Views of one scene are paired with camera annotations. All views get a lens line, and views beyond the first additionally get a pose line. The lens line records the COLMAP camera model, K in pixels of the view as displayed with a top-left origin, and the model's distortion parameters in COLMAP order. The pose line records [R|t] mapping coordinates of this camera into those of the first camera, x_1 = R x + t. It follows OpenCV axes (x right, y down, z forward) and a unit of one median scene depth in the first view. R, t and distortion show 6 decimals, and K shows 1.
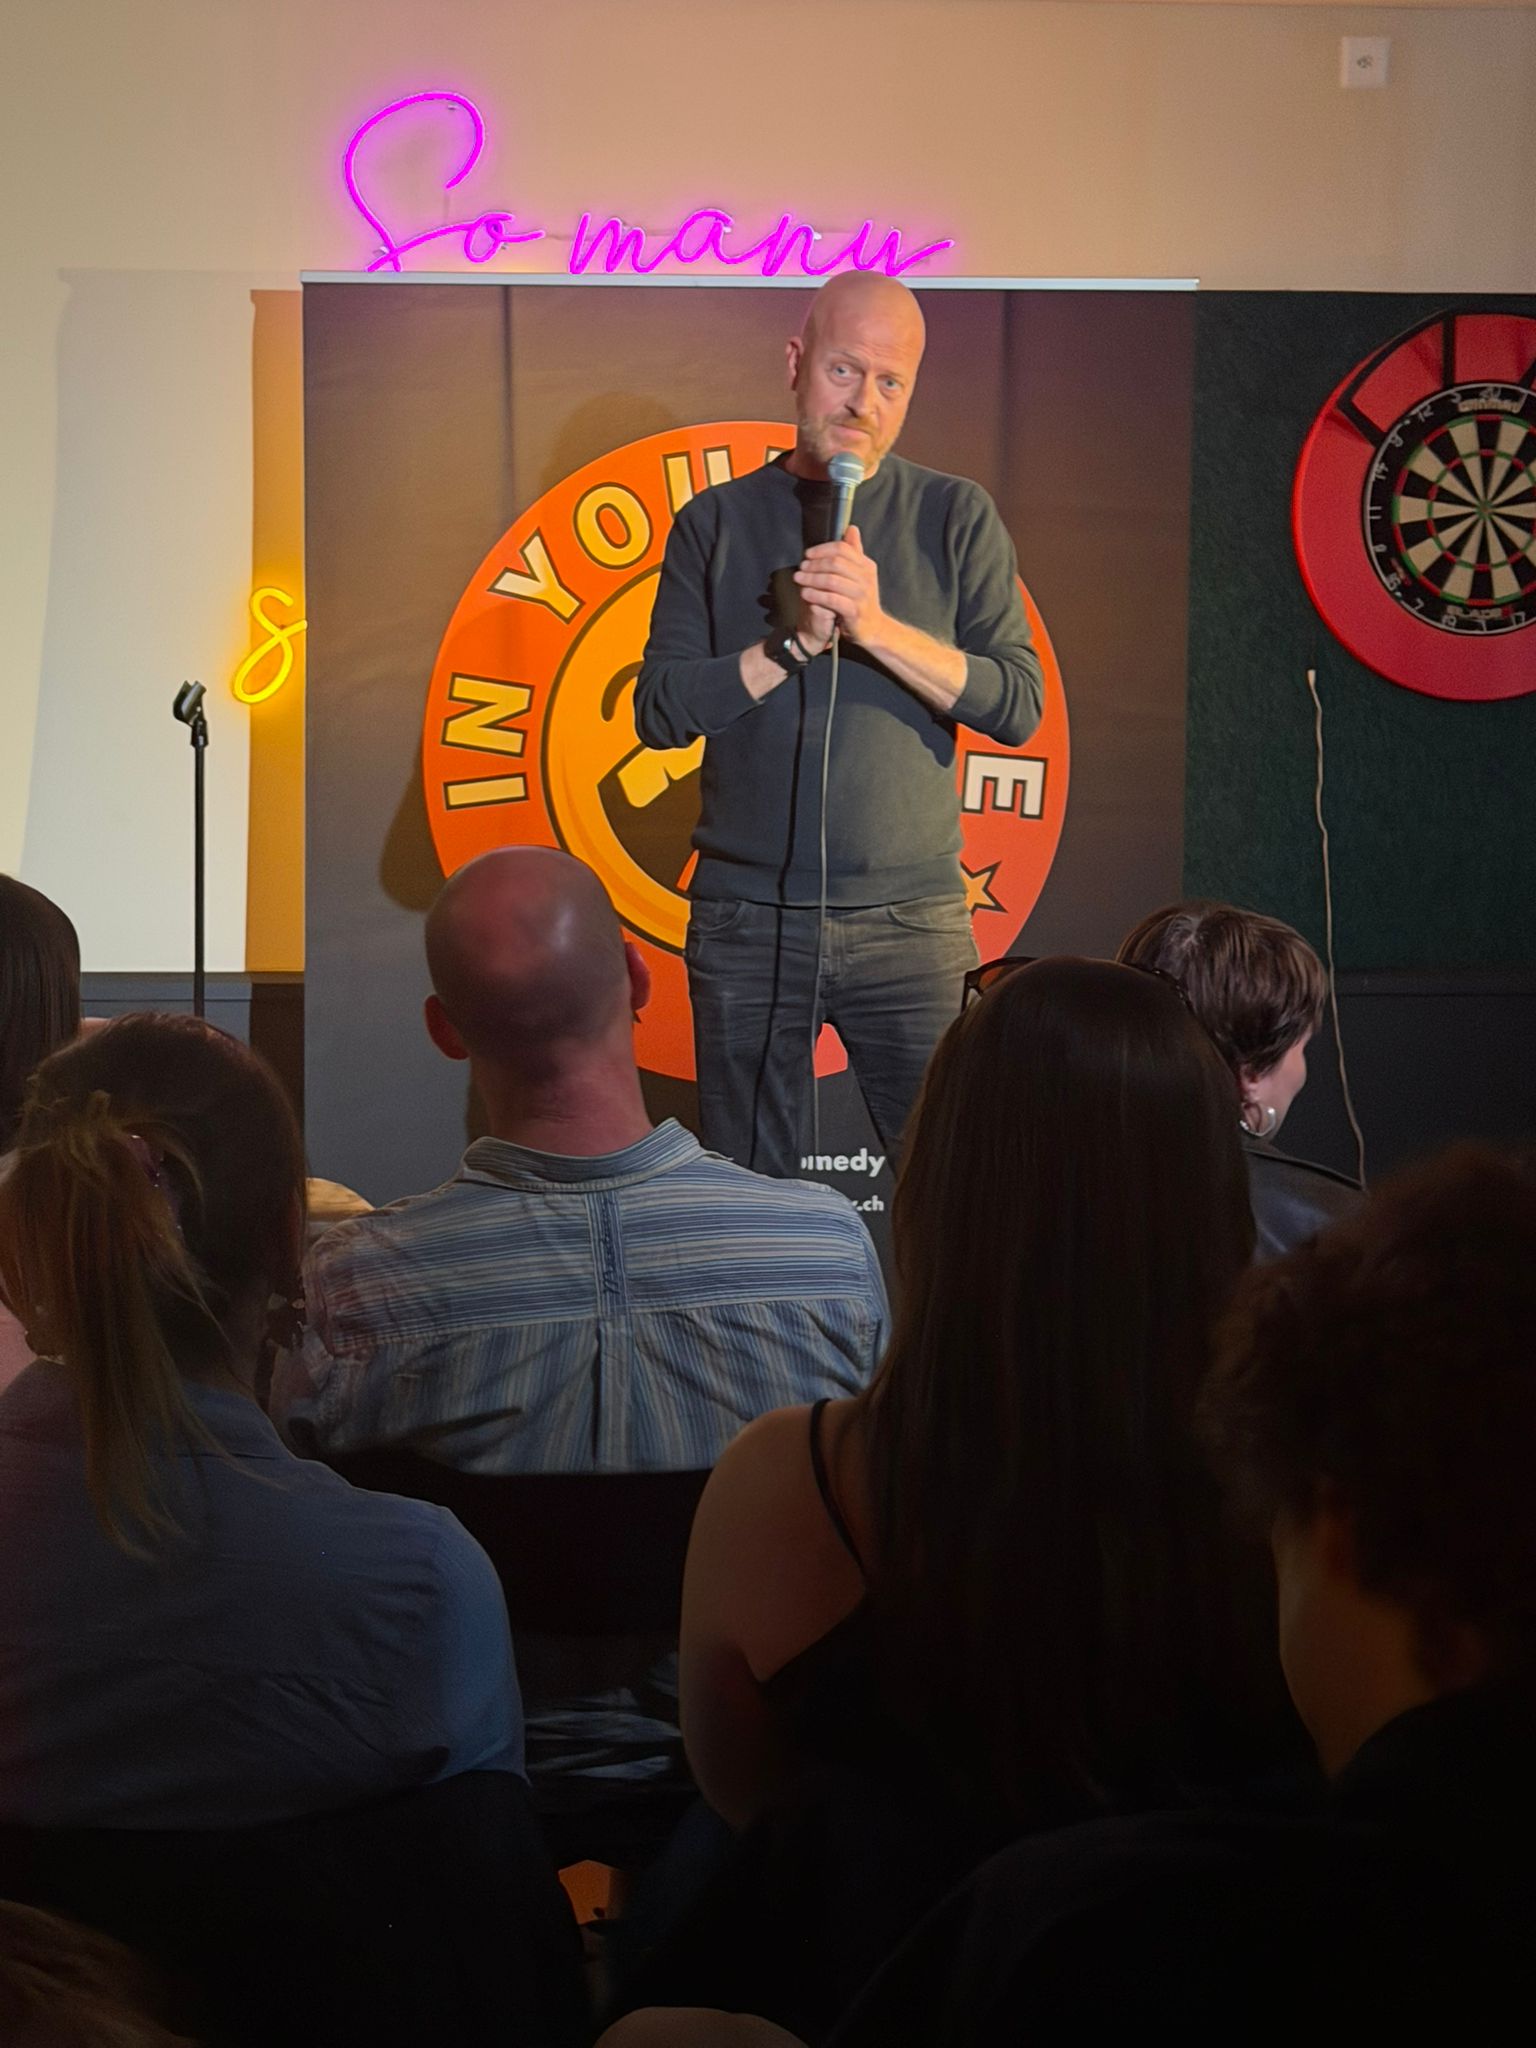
lens RADIAL K [[3342.3, 0, 690.5], [0, 3342.3, 1022.6], [0, 0, 1]] dist [0.104828, 0.210371]
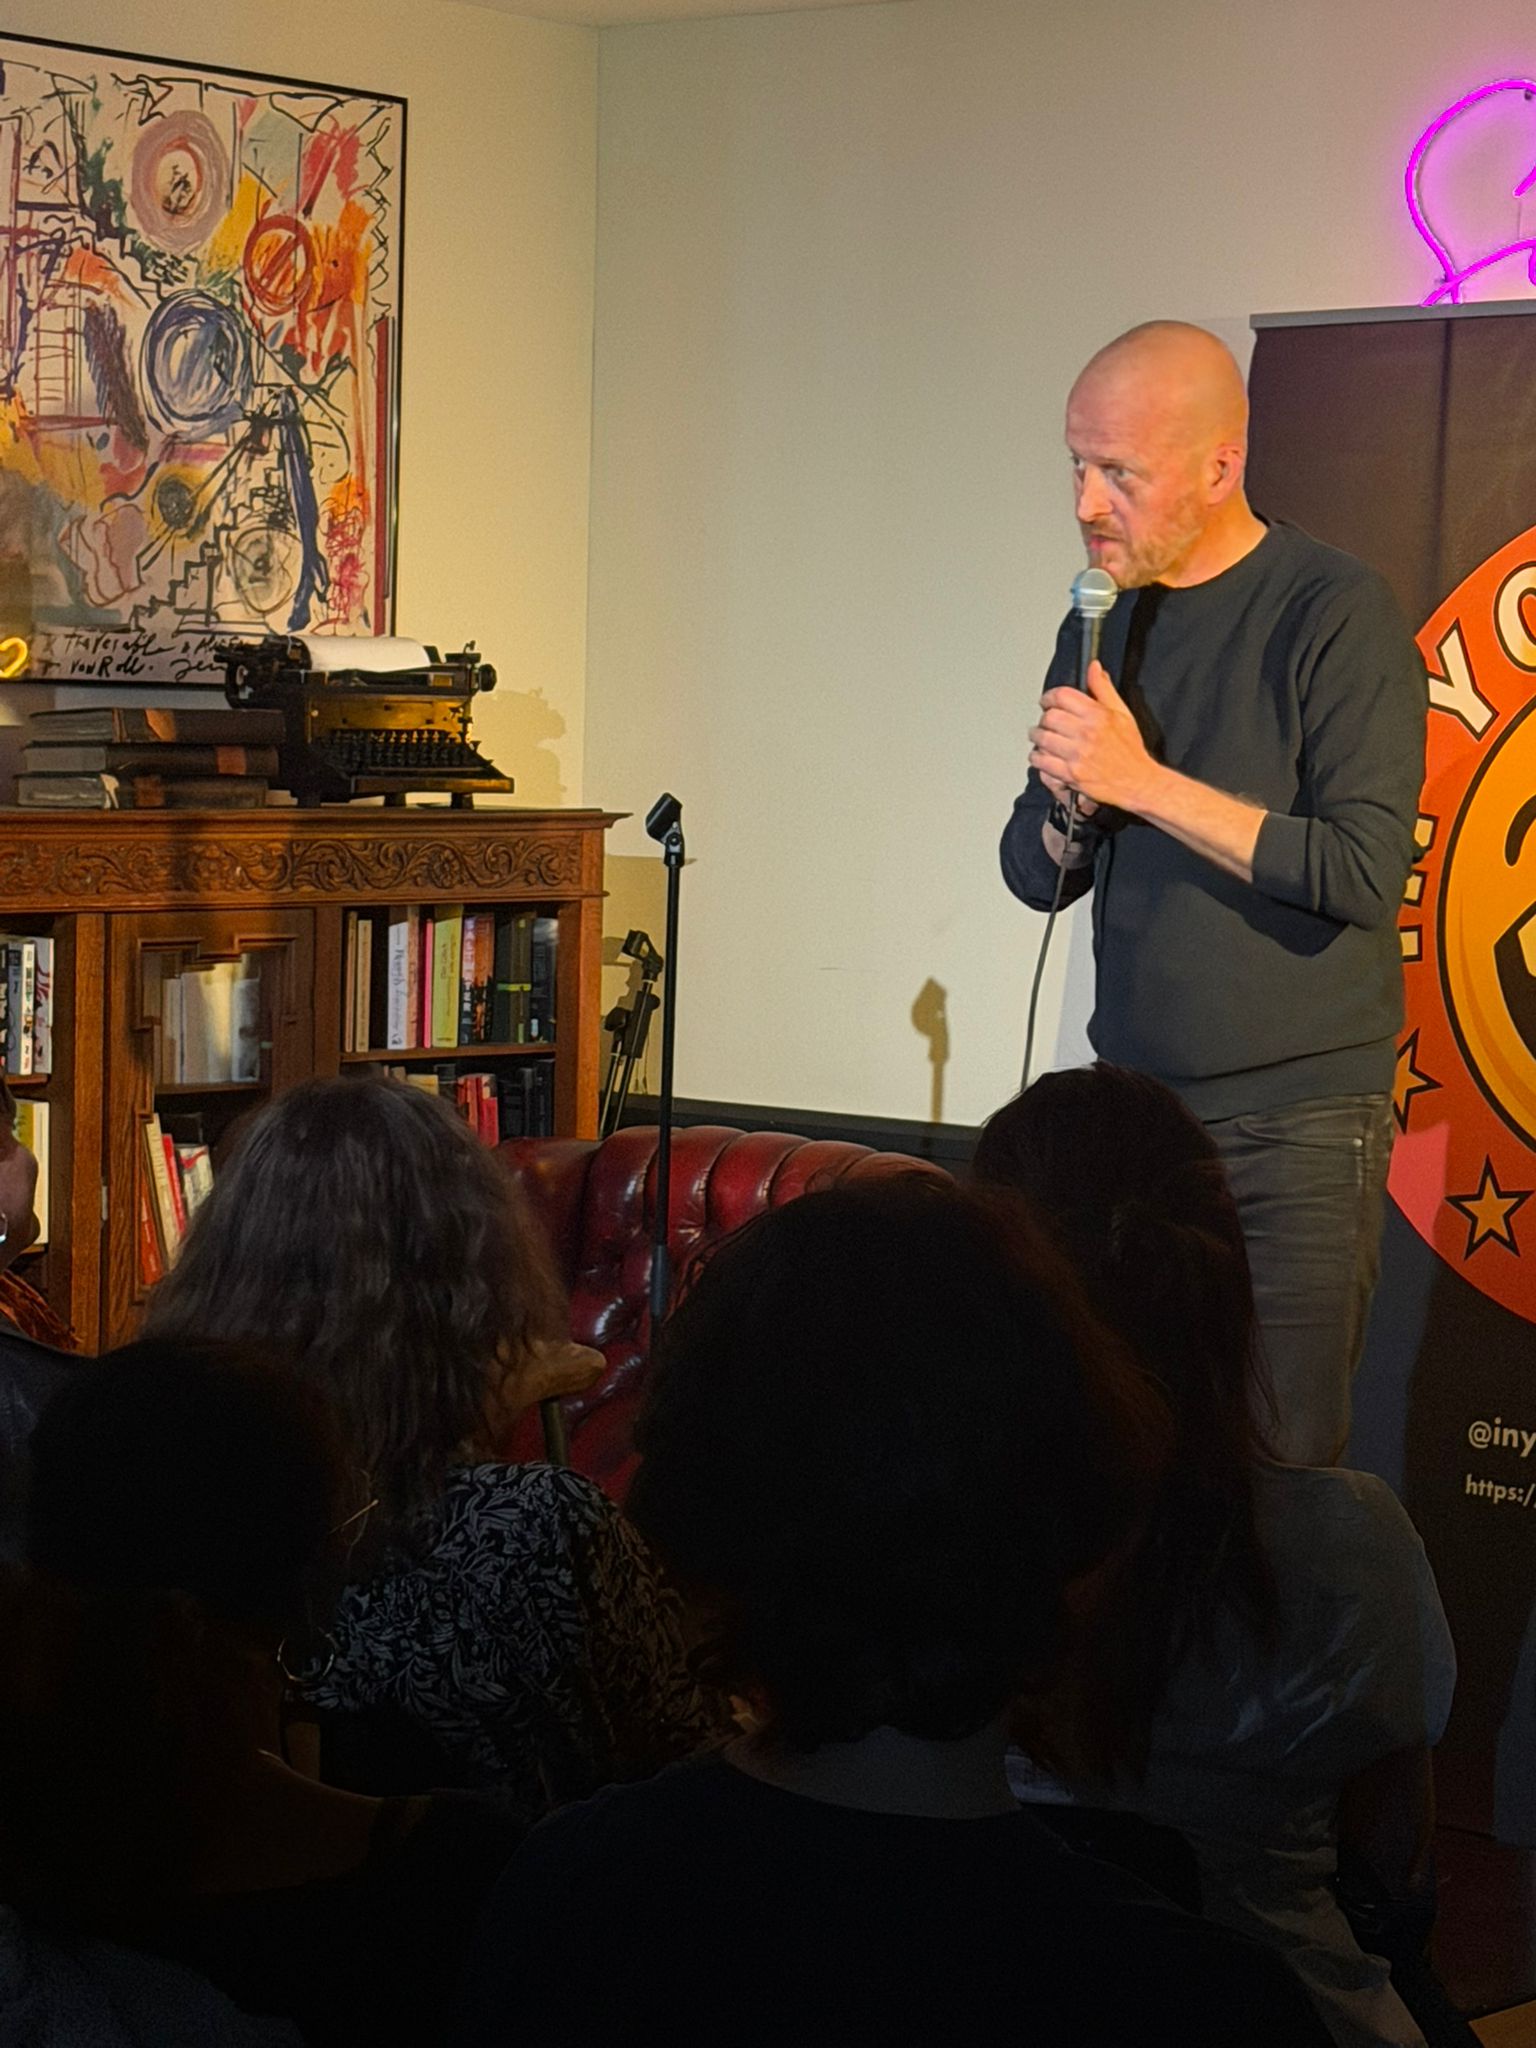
lens RADIAL K [[4690.1, 0, 768.0], [0, 4690.1, 1024.0], [0, 0, 1]] dist [-0.142110, 2.754000]
pose [[0.690045, 0.060822, -0.721206, 0.638413], [-0.101255, 0.994776, -0.012987, -0.021476], [0.716649, 0.081987, 0.692599, 0.124068]]
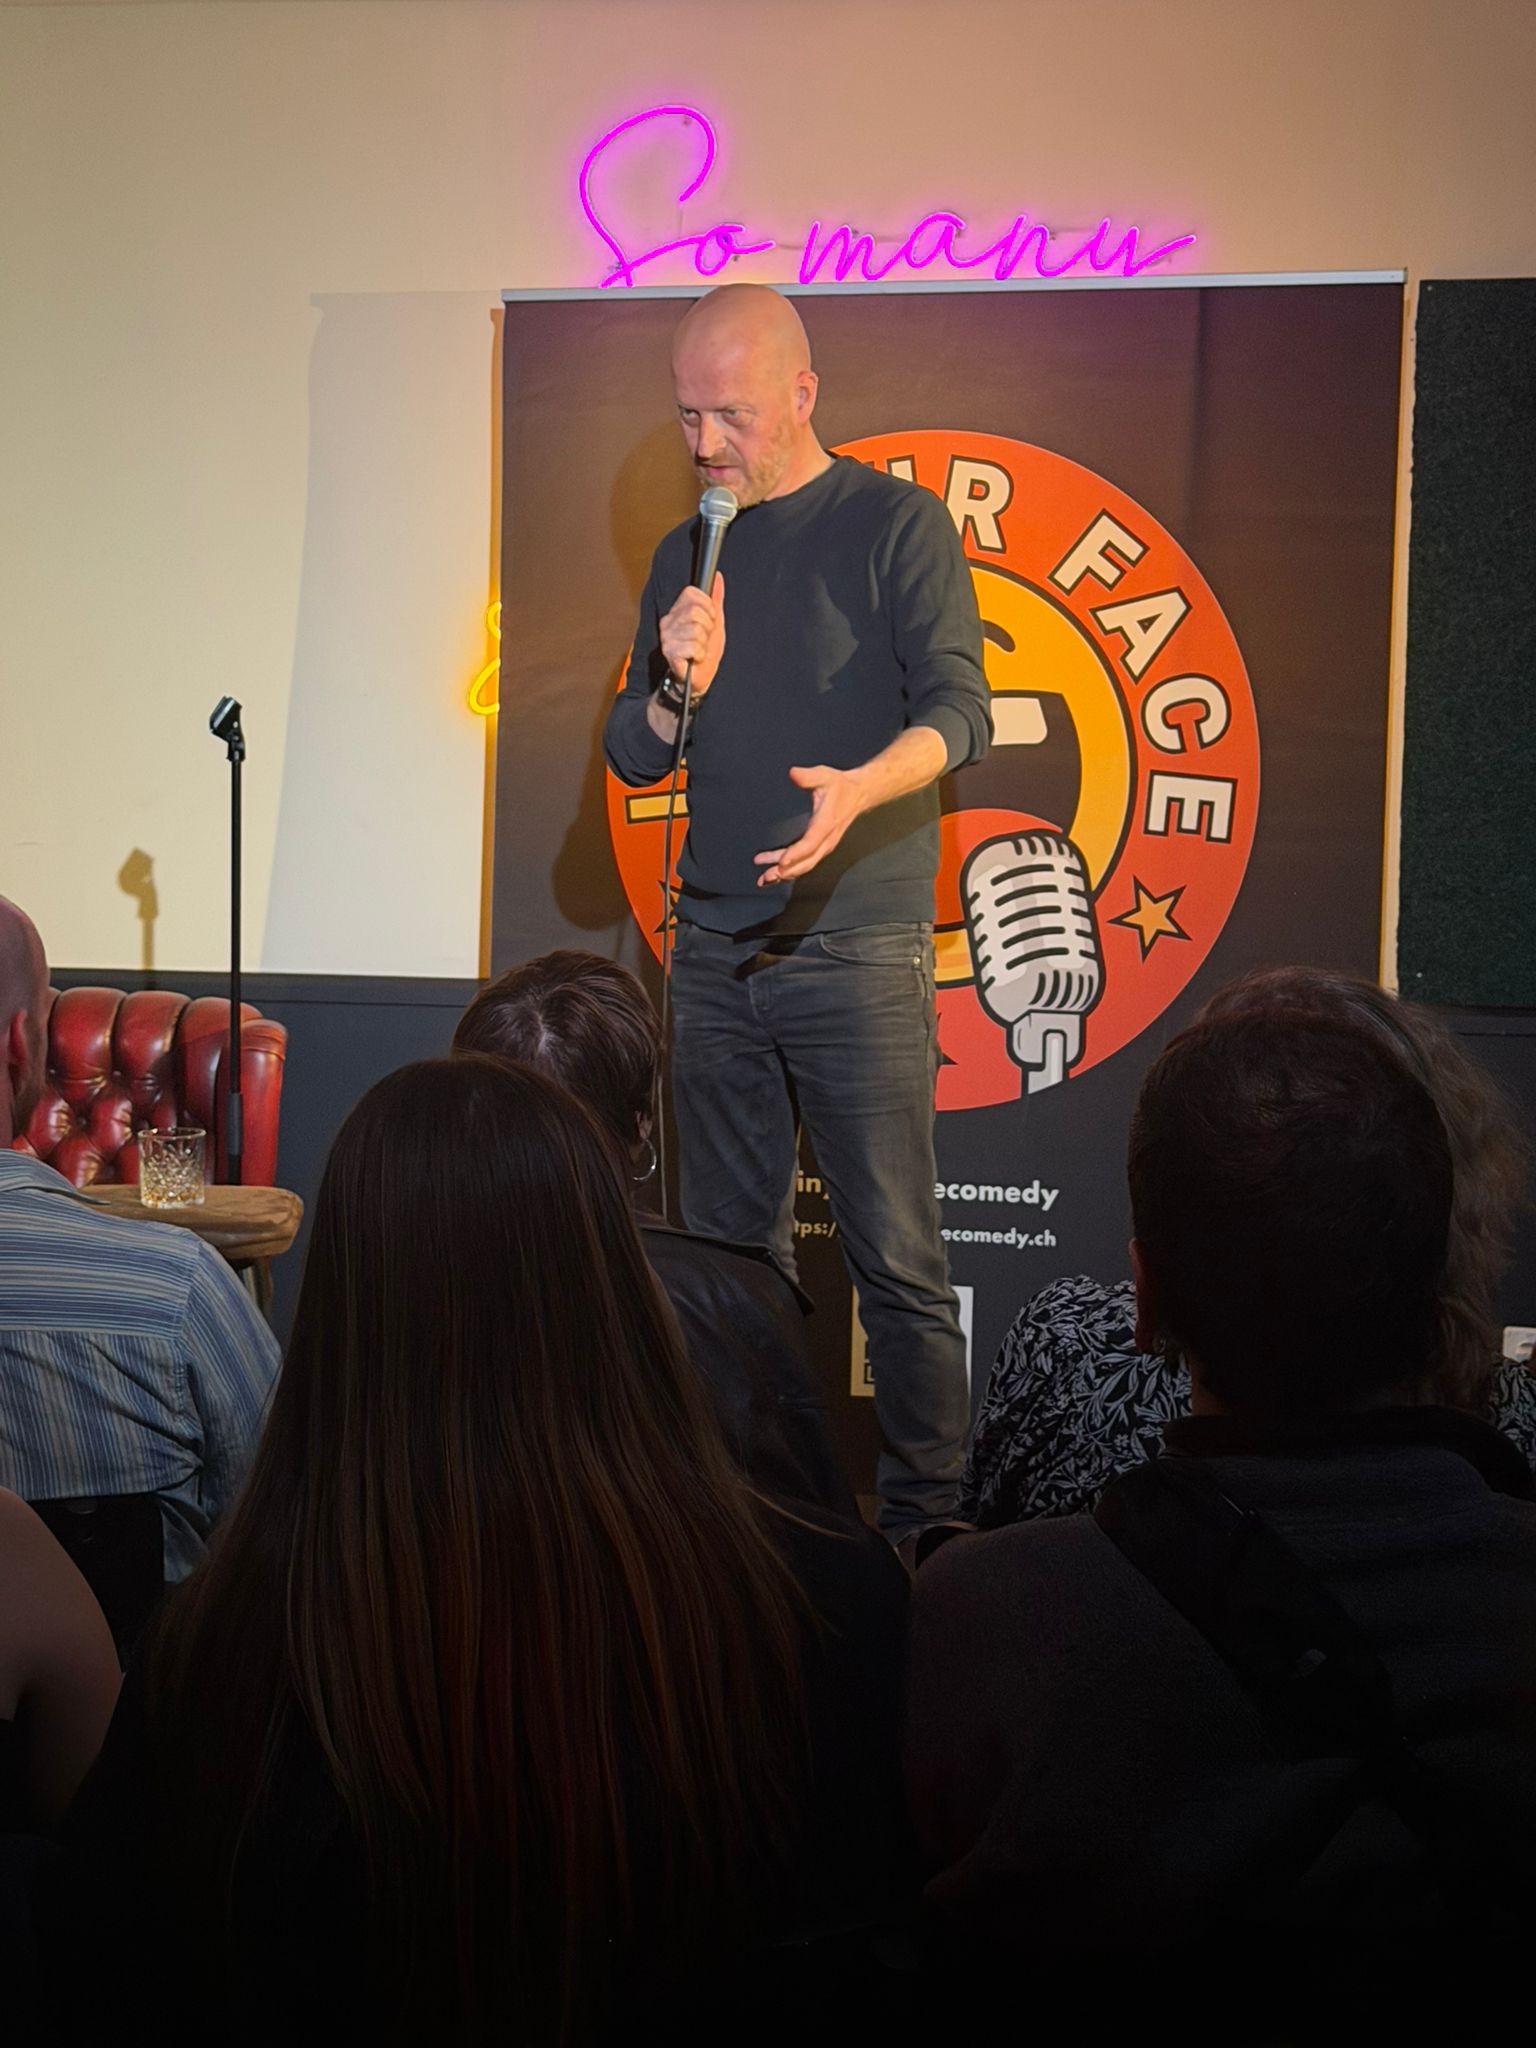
lens RADIAL K [[3340.5, 0, 754.5], [0, 3340.5, 999.0], [0, 0, 1]] dist [0.109549, 0.049124]
pose [[0.963310, 0.029498, -0.266764, 0.229328], [-0.030774, 0.999526, -0.000601, -0.011684], [0.266620, 0.008788, 0.963762, 0.048207]]
